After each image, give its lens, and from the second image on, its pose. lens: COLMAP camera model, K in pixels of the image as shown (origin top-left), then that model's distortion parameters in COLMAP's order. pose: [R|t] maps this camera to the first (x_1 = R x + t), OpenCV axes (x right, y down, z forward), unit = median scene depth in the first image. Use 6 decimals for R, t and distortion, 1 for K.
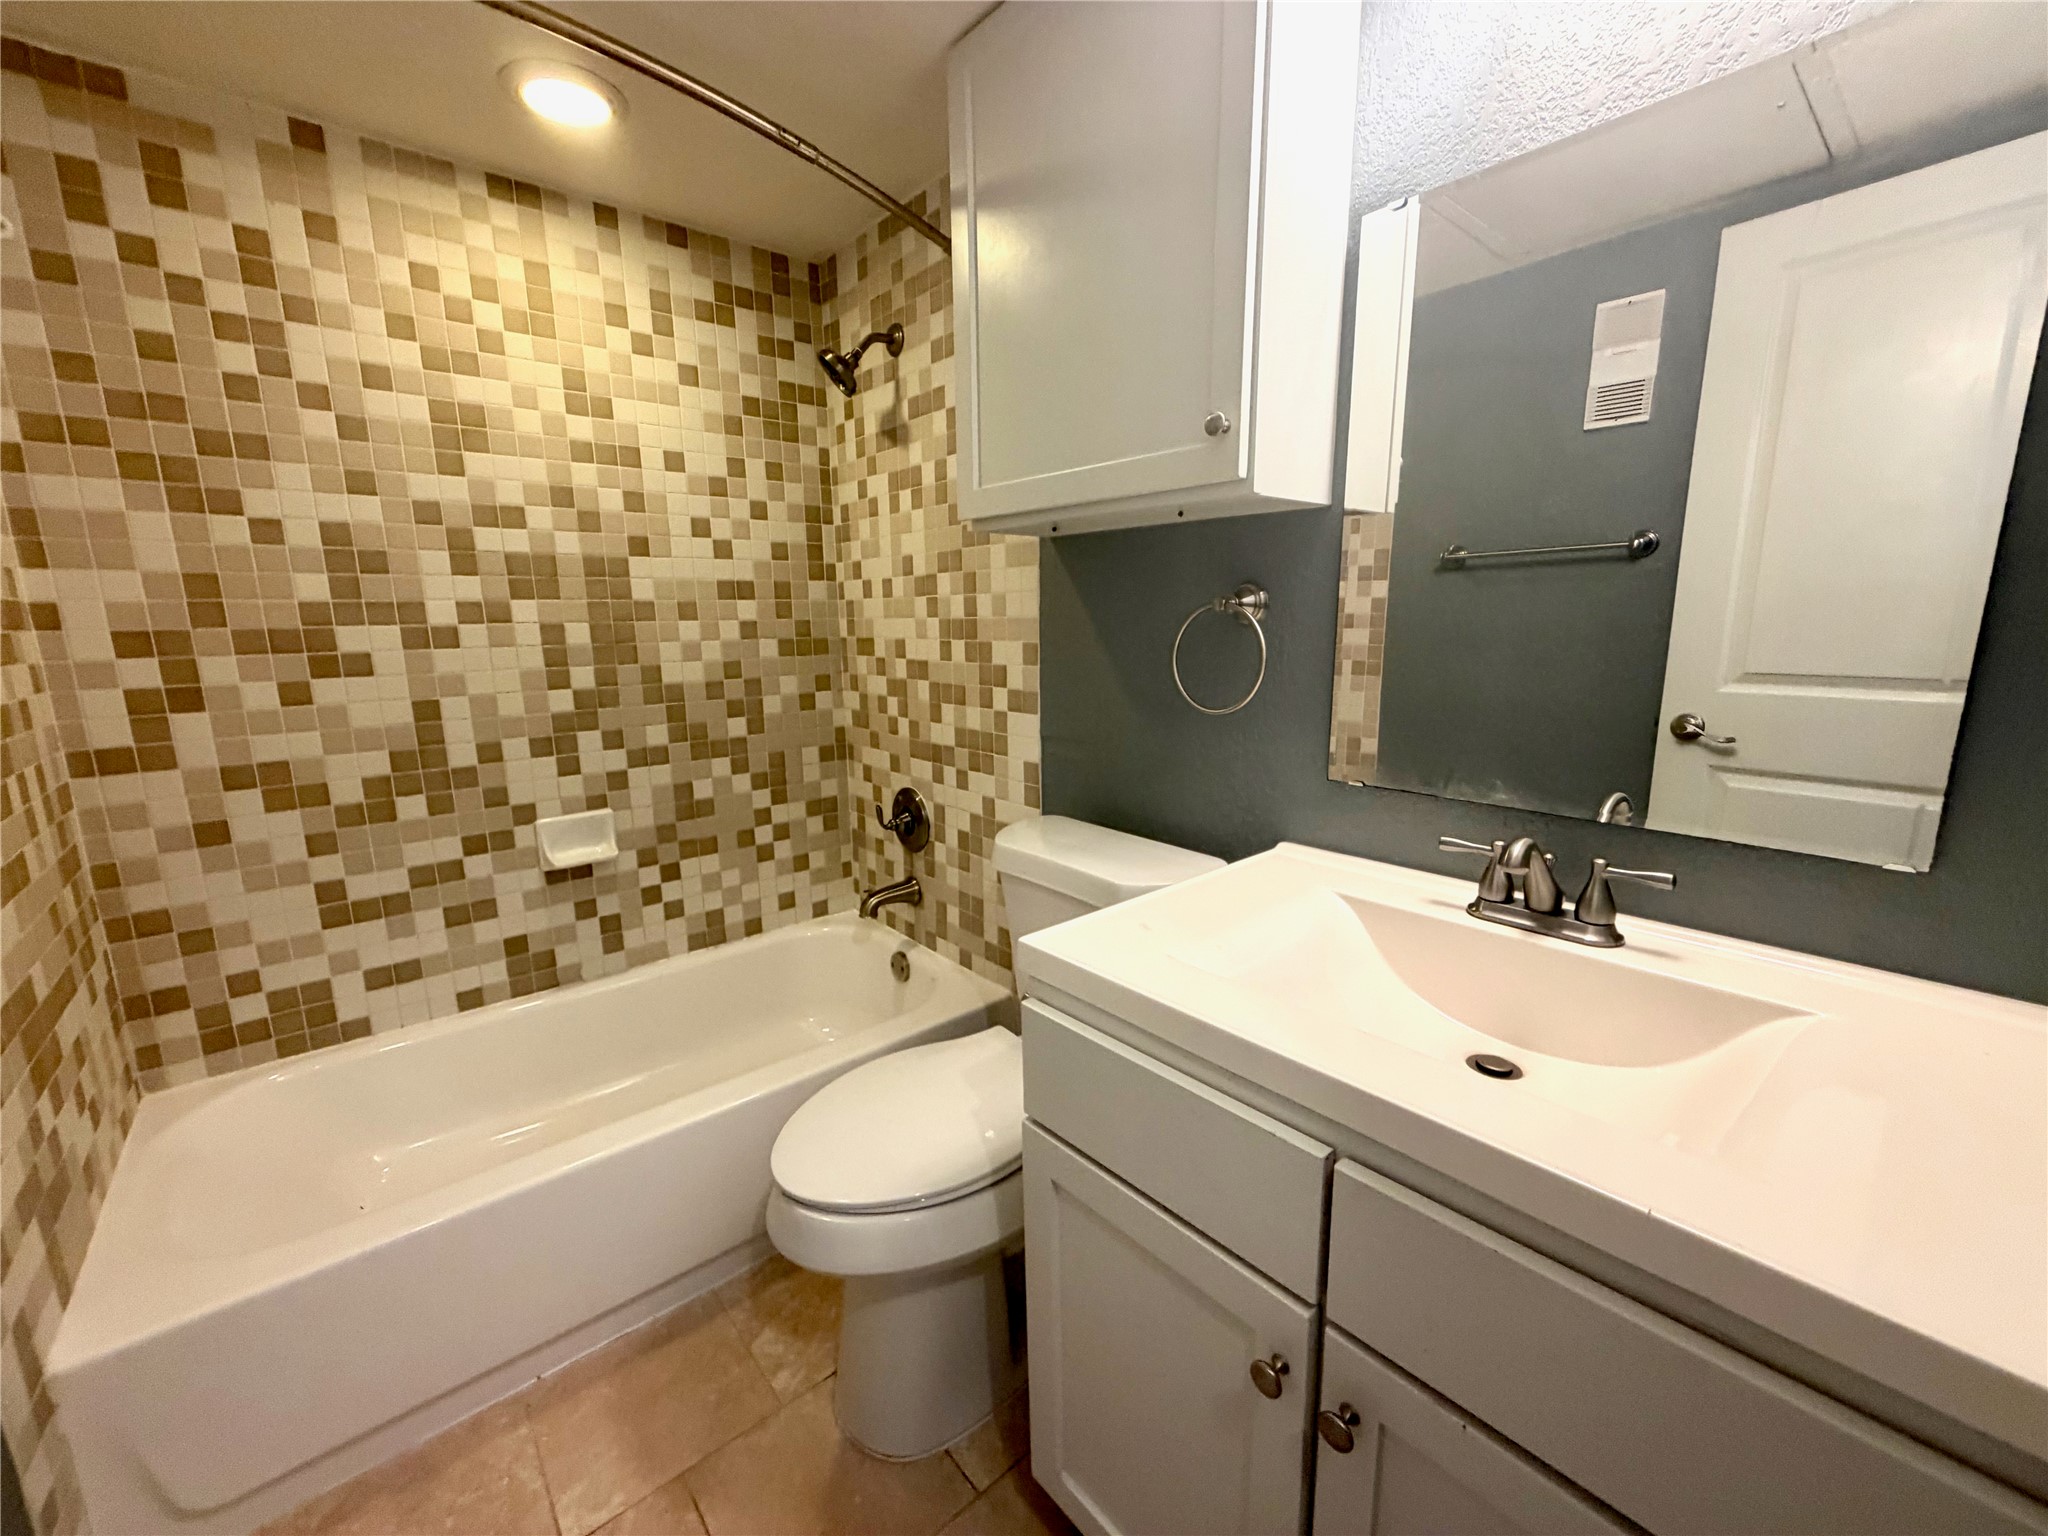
lens RADIAL K [[819.3, 0, 1020.9], [0, 819.3, 767.9], [0, 0, 1]] dist [0.000189, -0.000185]
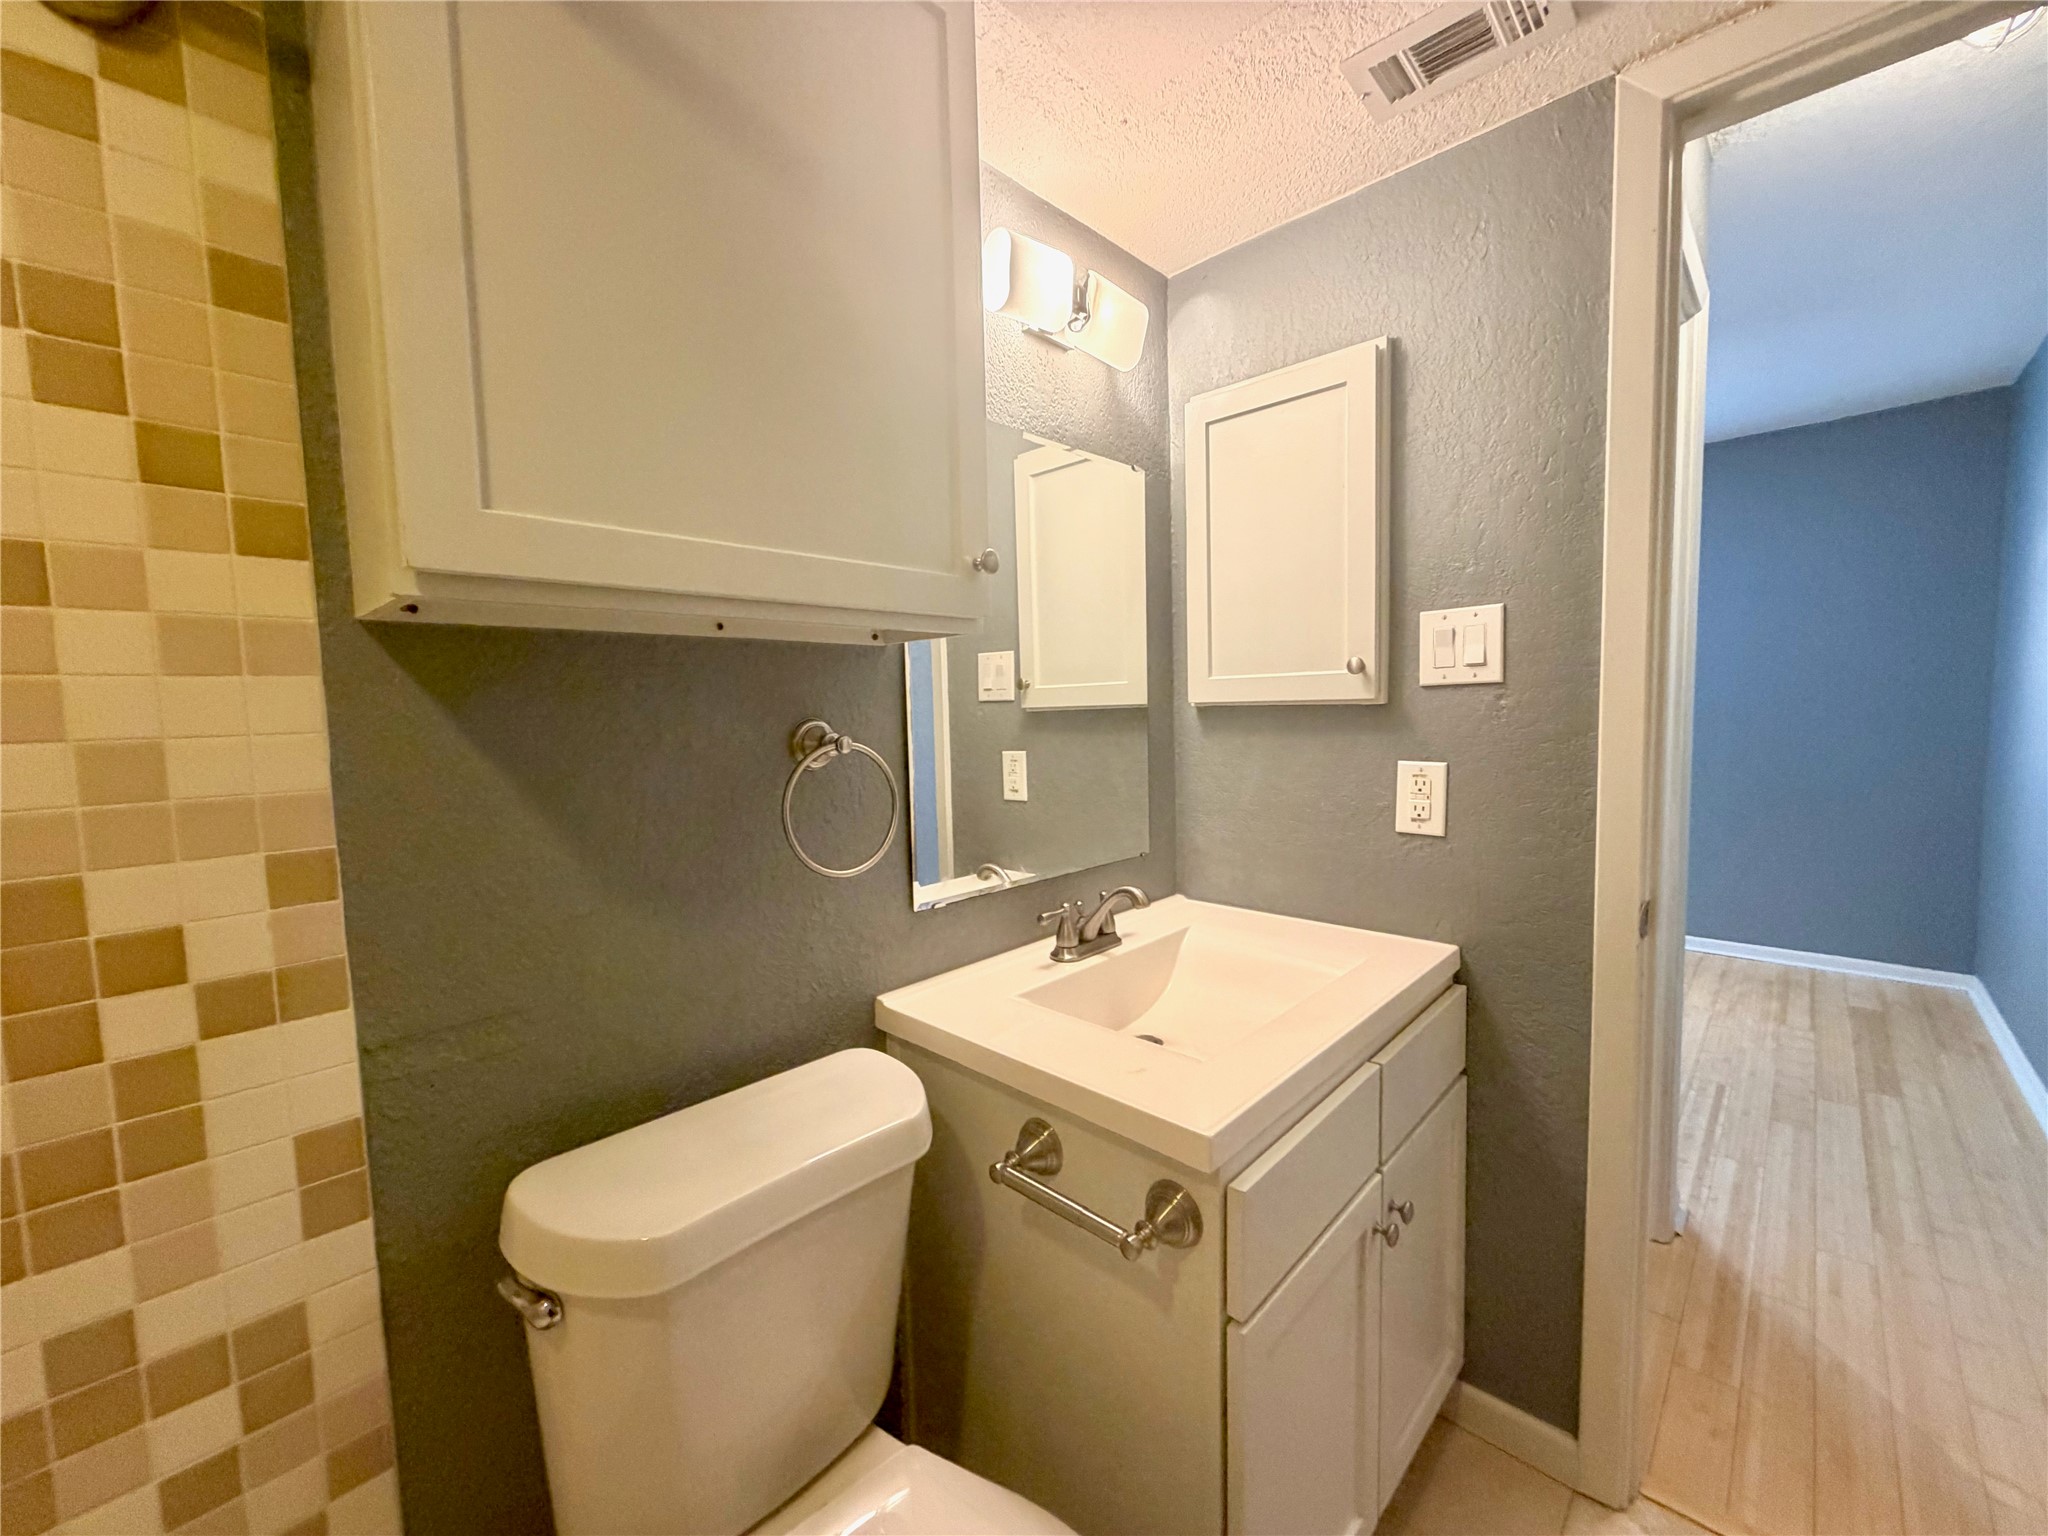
lens RADIAL K [[819.3, 0, 1020.9], [0, 819.3, 767.9], [0, 0, 1]] dist [0.000189, -0.000185]
pose [[-0.109940, -0.055834, 0.992369, -0.371634], [0.208799, 0.974845, 0.077980, -0.124985], [-0.971759, 0.215778, -0.095517, 0.554600]]
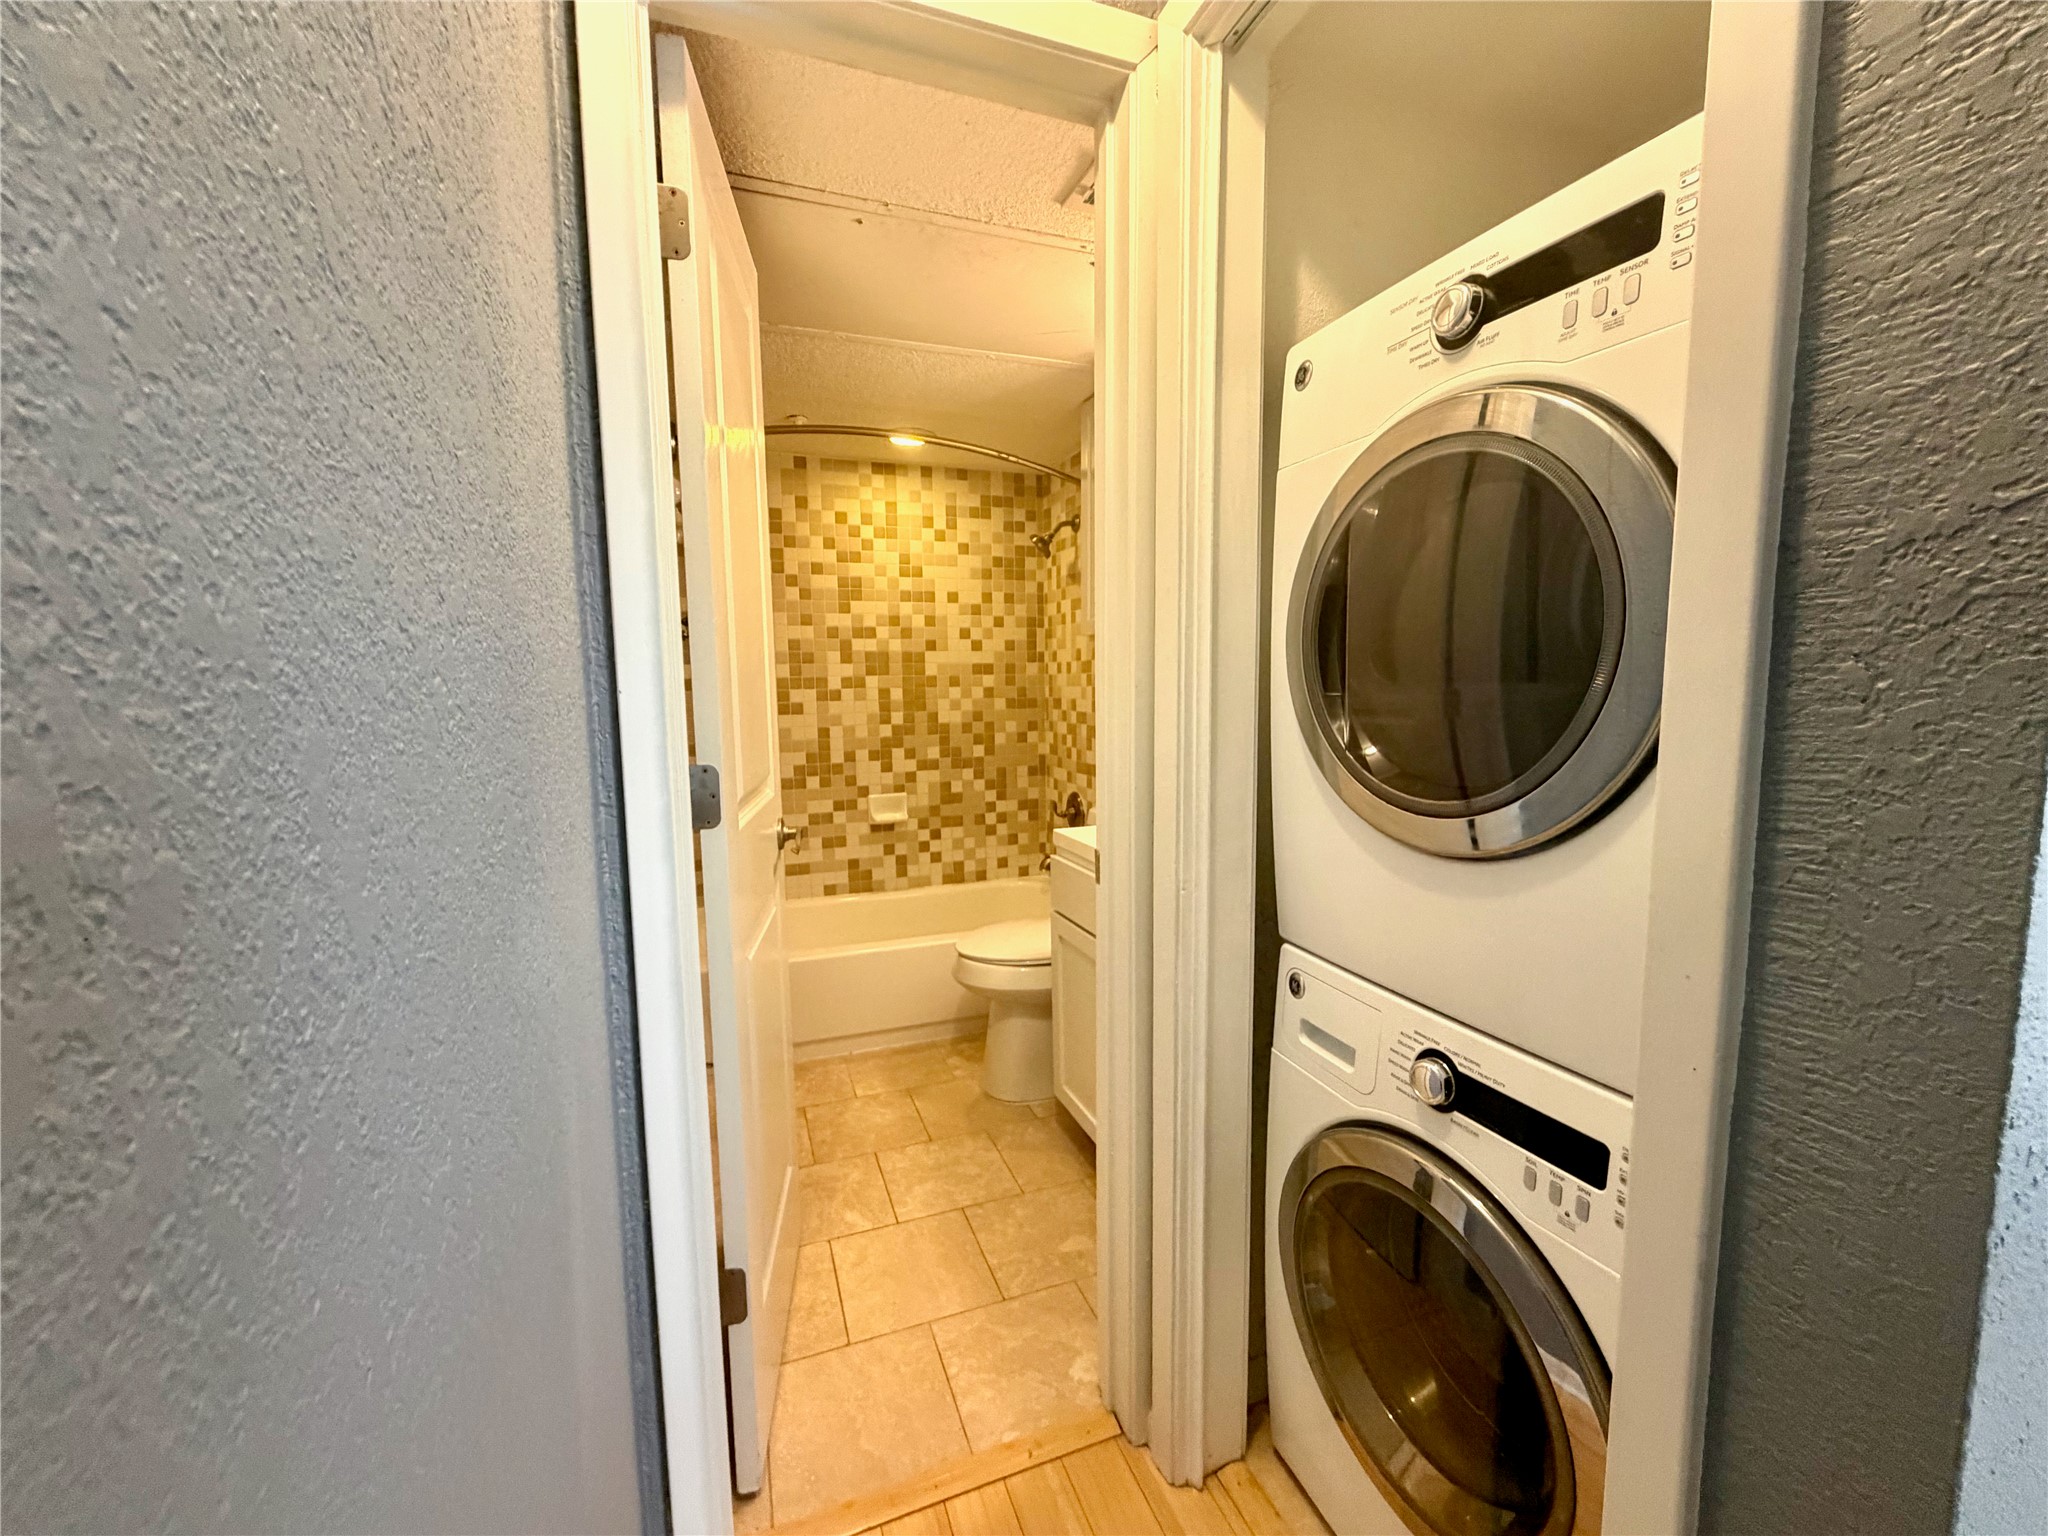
lens RADIAL K [[819.3, 0, 1020.9], [0, 819.3, 767.9], [0, 0, 1]] dist [0.000189, -0.000185]
pose [[0.938277, 0.039700, -0.343600, 0.328414], [-0.064822, 0.995973, -0.061933, 0.088411], [0.339758, 0.080383, 0.937072, -0.561060]]
